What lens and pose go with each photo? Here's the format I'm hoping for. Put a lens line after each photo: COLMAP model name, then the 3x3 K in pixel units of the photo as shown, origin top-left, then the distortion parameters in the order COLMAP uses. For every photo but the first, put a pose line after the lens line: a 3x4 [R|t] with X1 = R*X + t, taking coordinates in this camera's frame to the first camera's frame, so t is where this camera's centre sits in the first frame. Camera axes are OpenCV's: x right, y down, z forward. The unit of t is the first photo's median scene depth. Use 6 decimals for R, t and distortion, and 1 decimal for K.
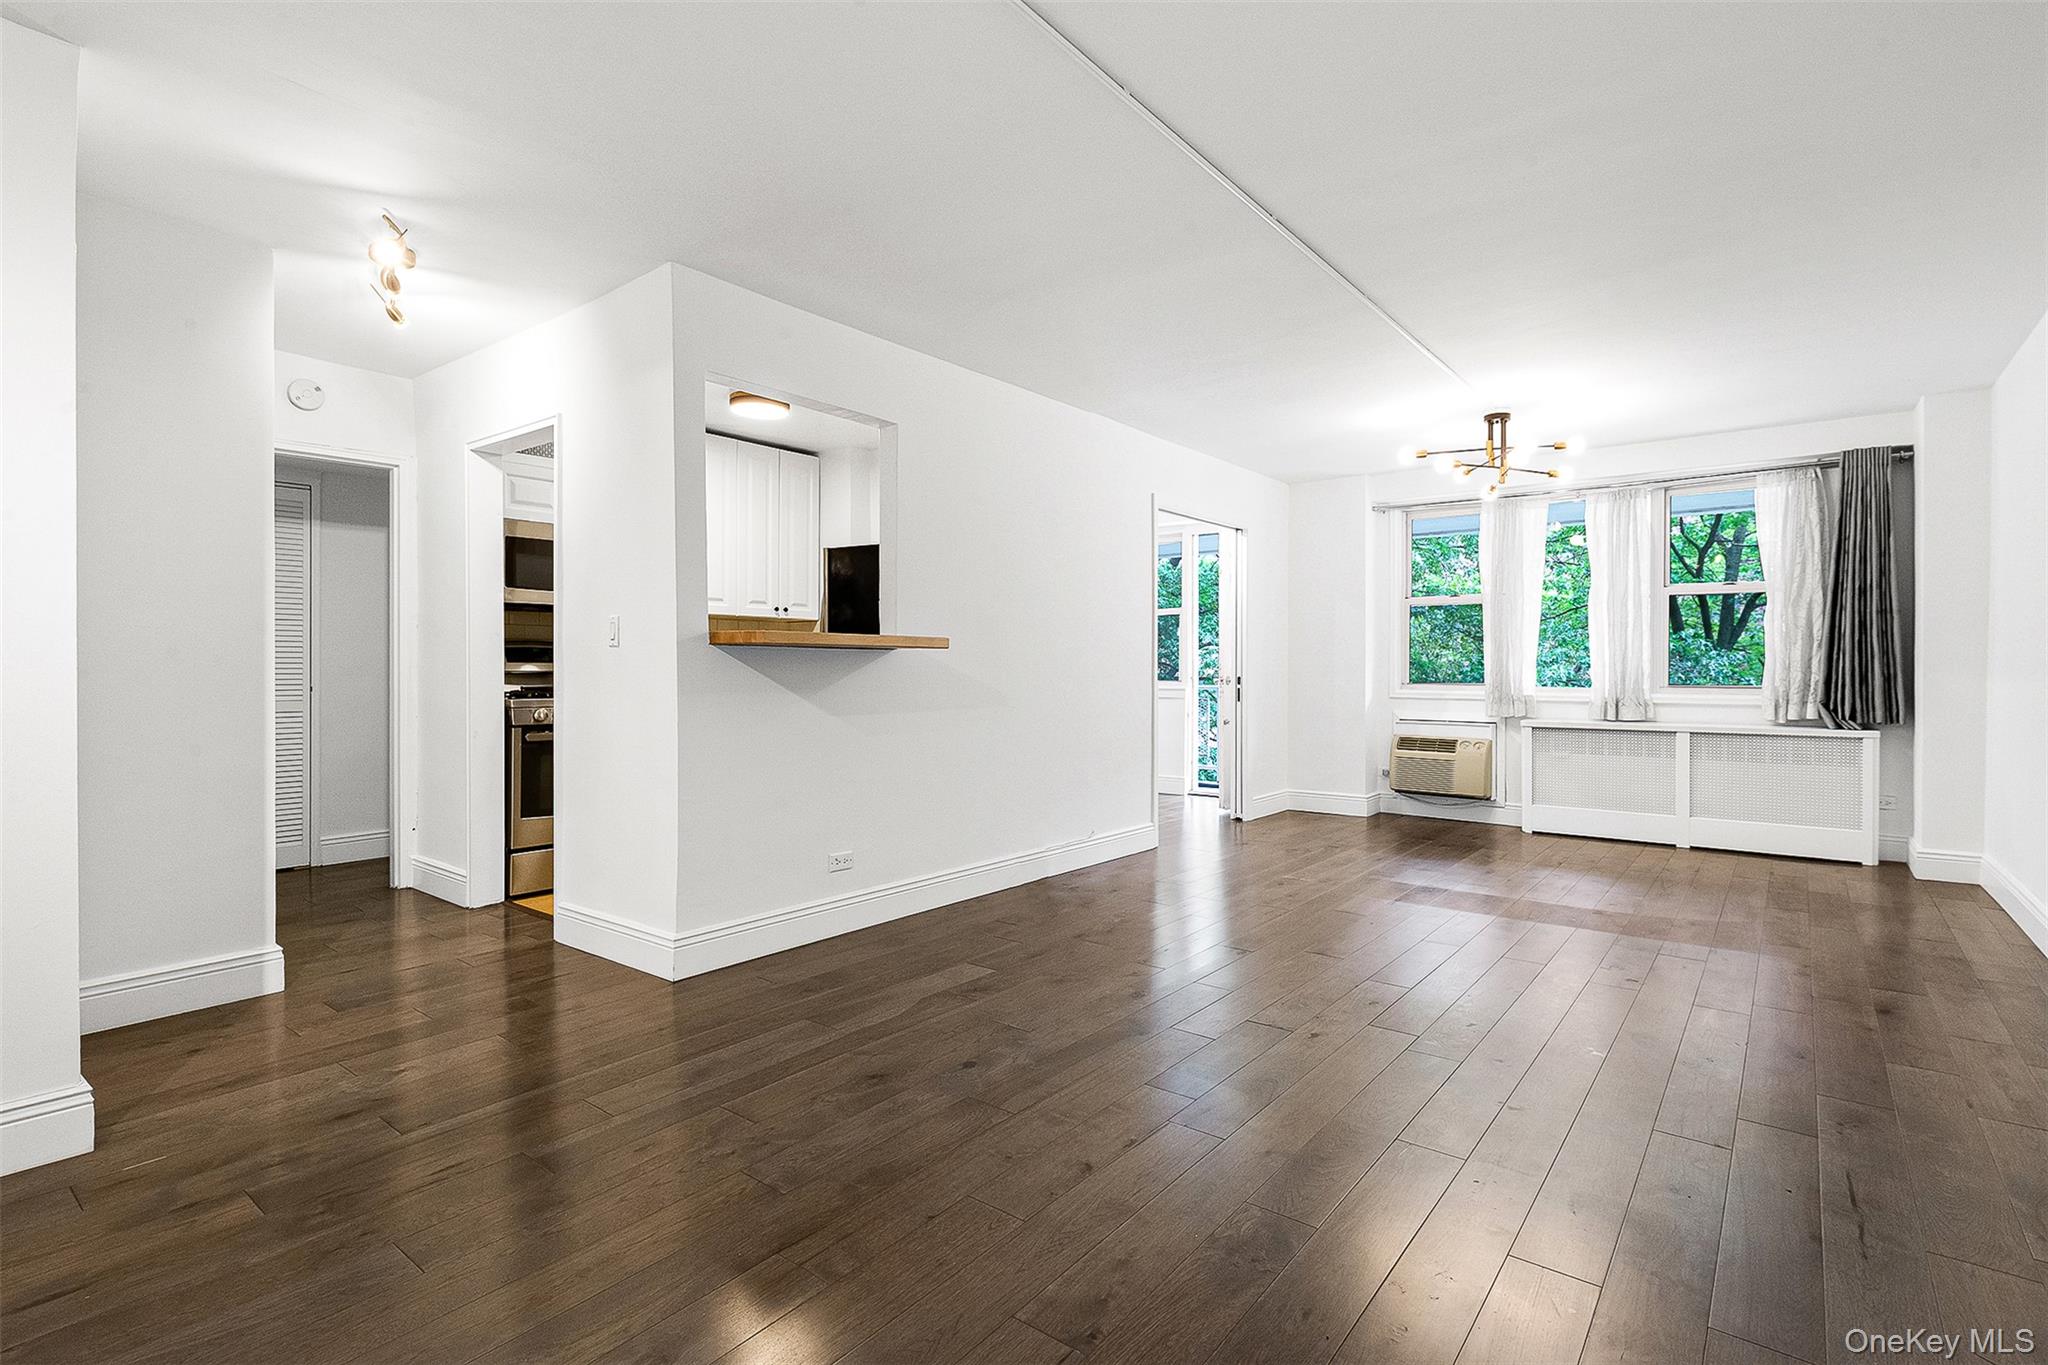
lens RADIAL K [[952.2, 0, 1032.0], [0, 952.2, 675.5], [0, 0, 1]] dist [-0.001410, -0.012006]
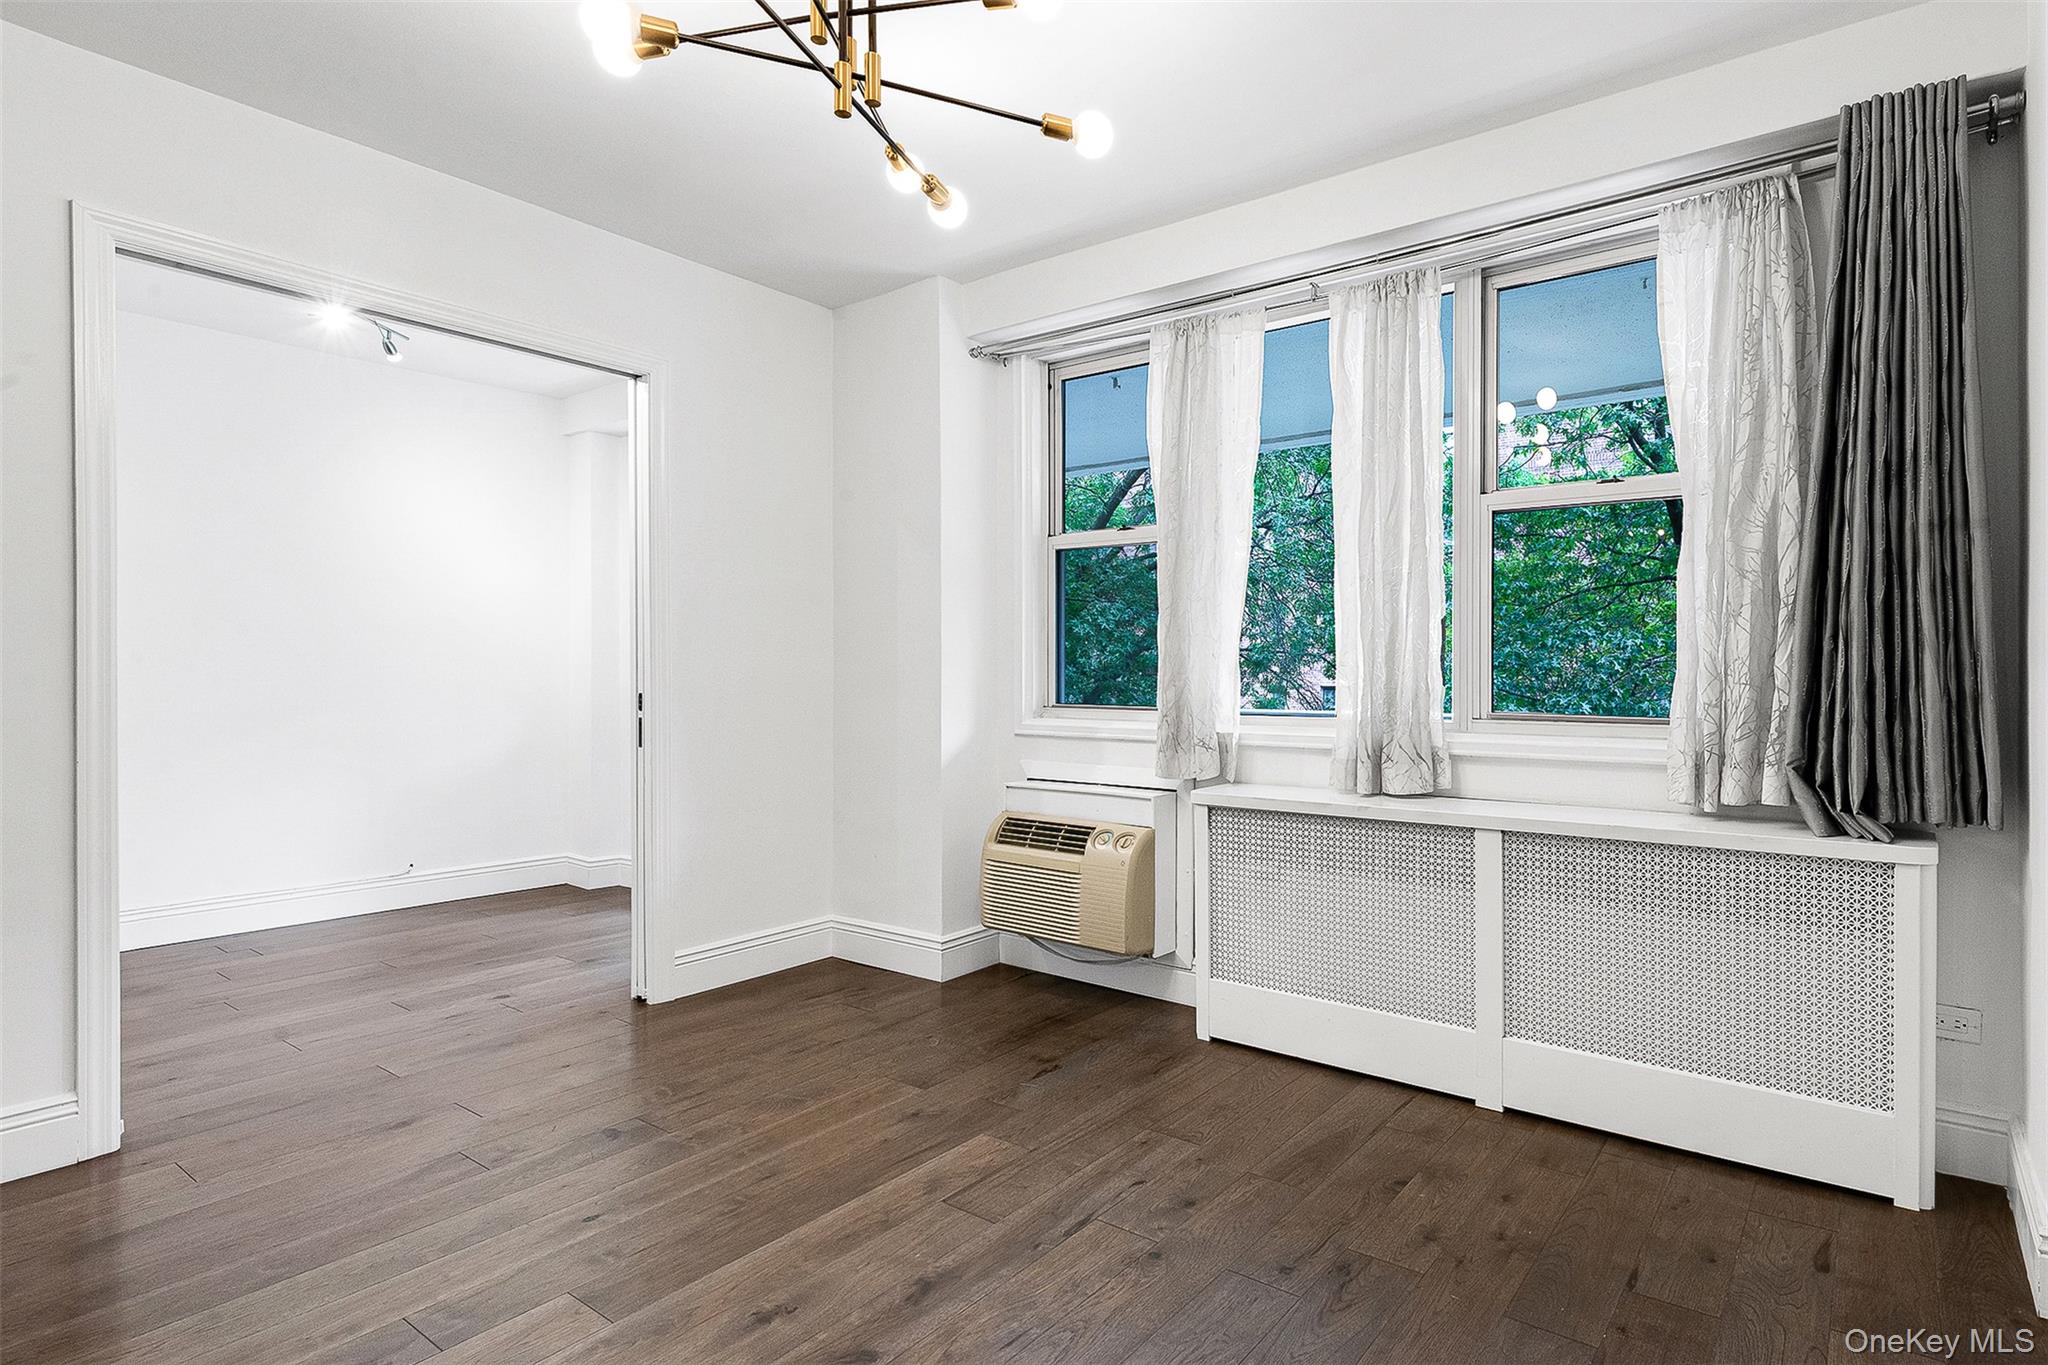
lens RADIAL K [[1019.8, 0, 1196.6], [0, 1019.8, 676.9], [0, 0, 1]] dist [-0.002571, -0.001185]
pose [[0.995867, 0.000652, 0.090824, 0.542615], [-0.000330, 0.999994, -0.003559, -0.005691], [-0.090825, 0.003514, 0.995861, 0.595483]]
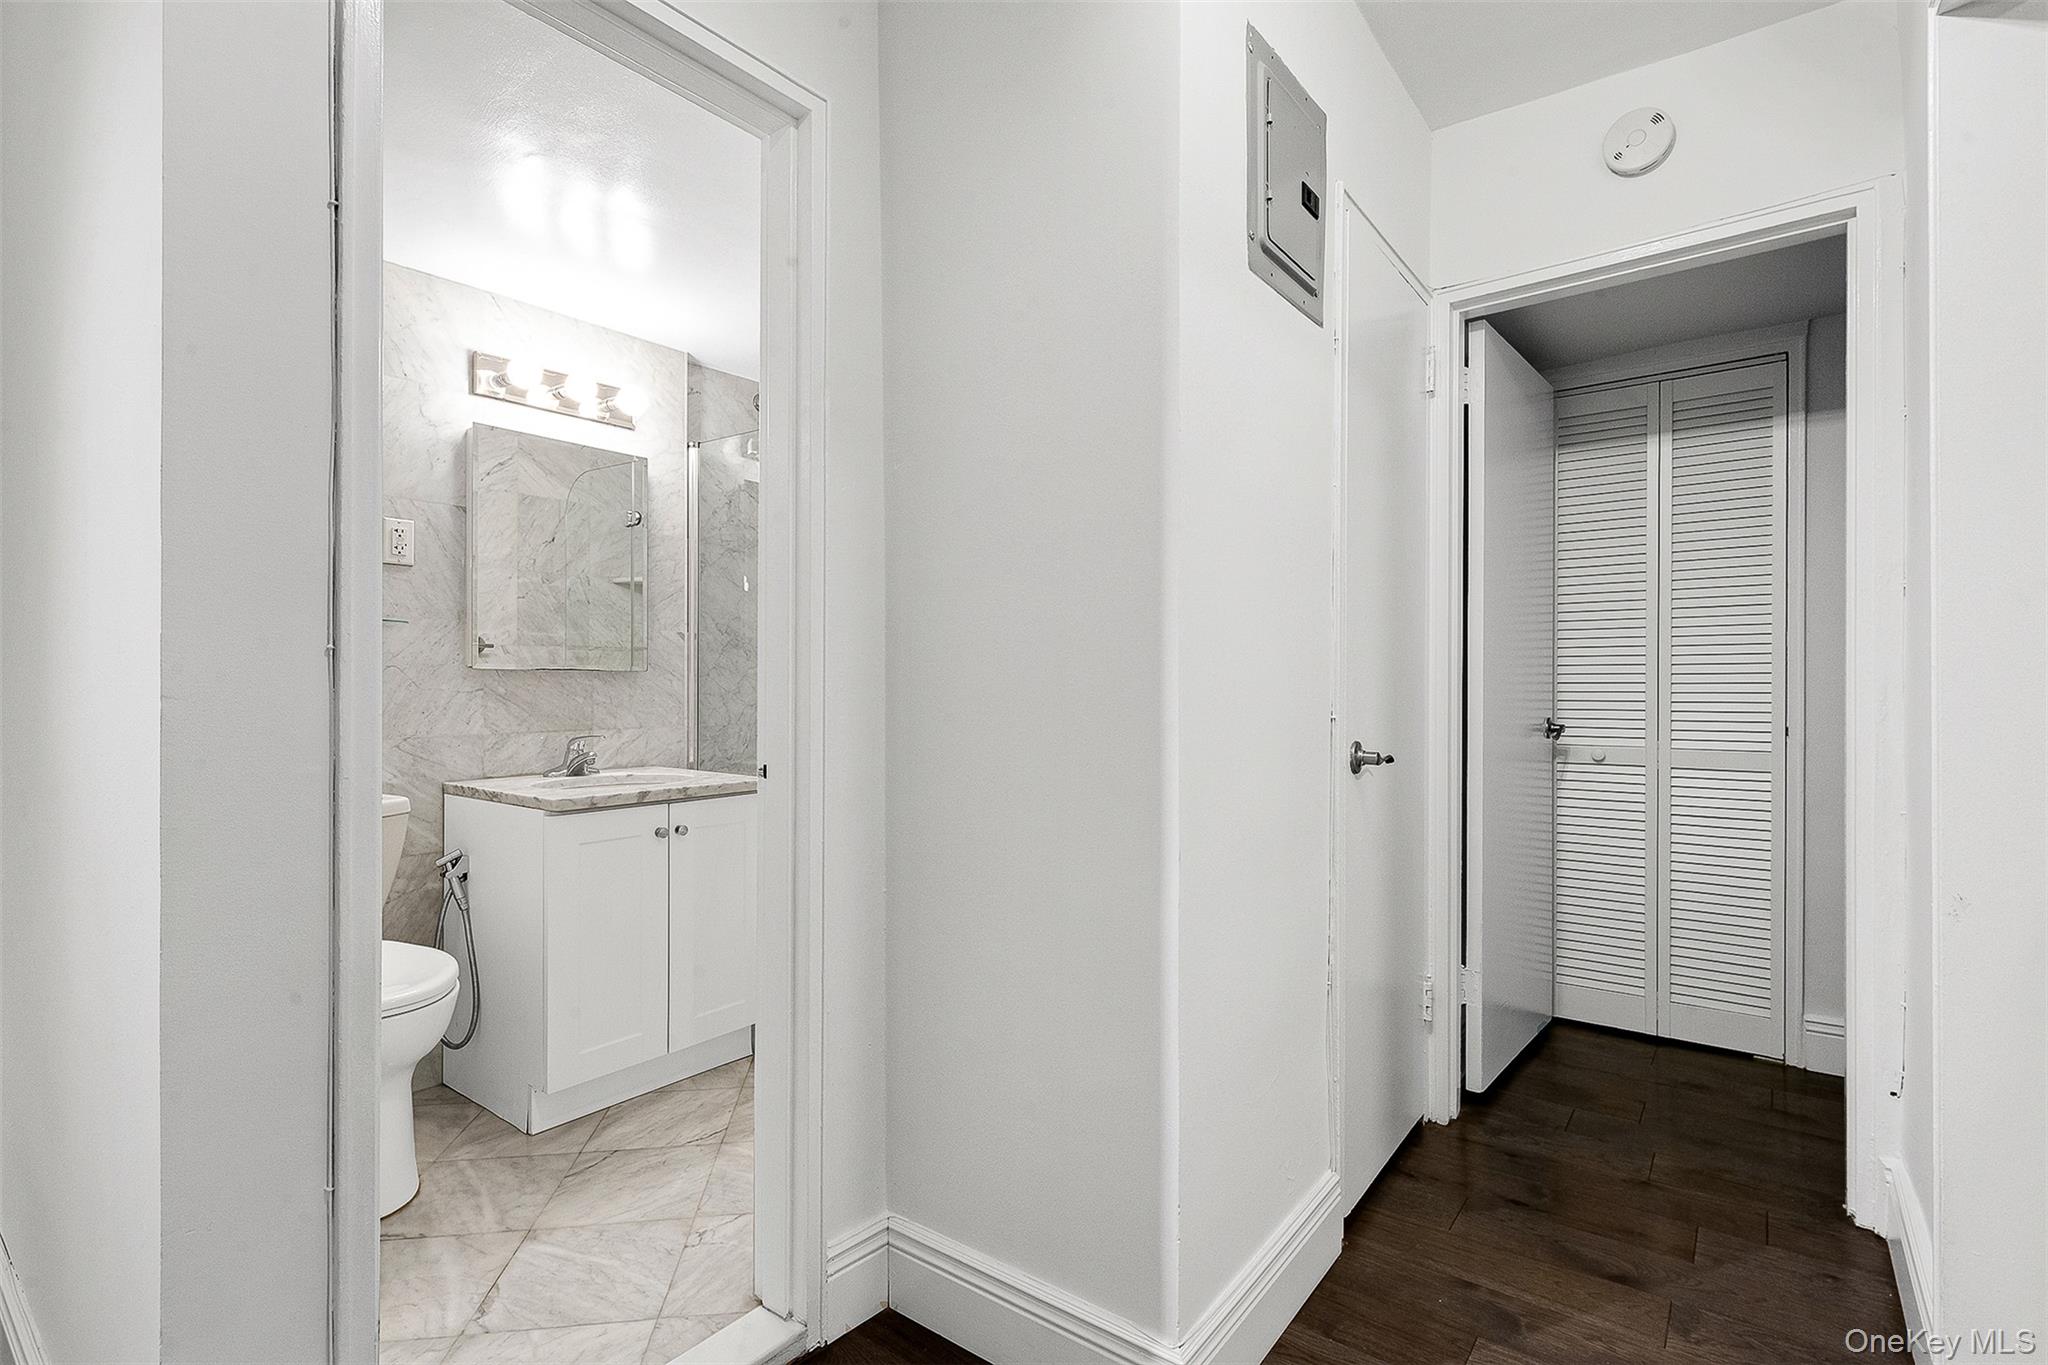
lens RADIAL K [[960.3, 0, 1014.7], [0, 960.3, 684.2], [0, 0, 1]] dist [-0.002304, -0.000559]
pose [[0.011644, -0.004863, -0.999920, -0.214835], [-0.007499, 0.999960, -0.004950, -0.006027], [0.999904, 0.007557, 0.011607, 0.540682]]
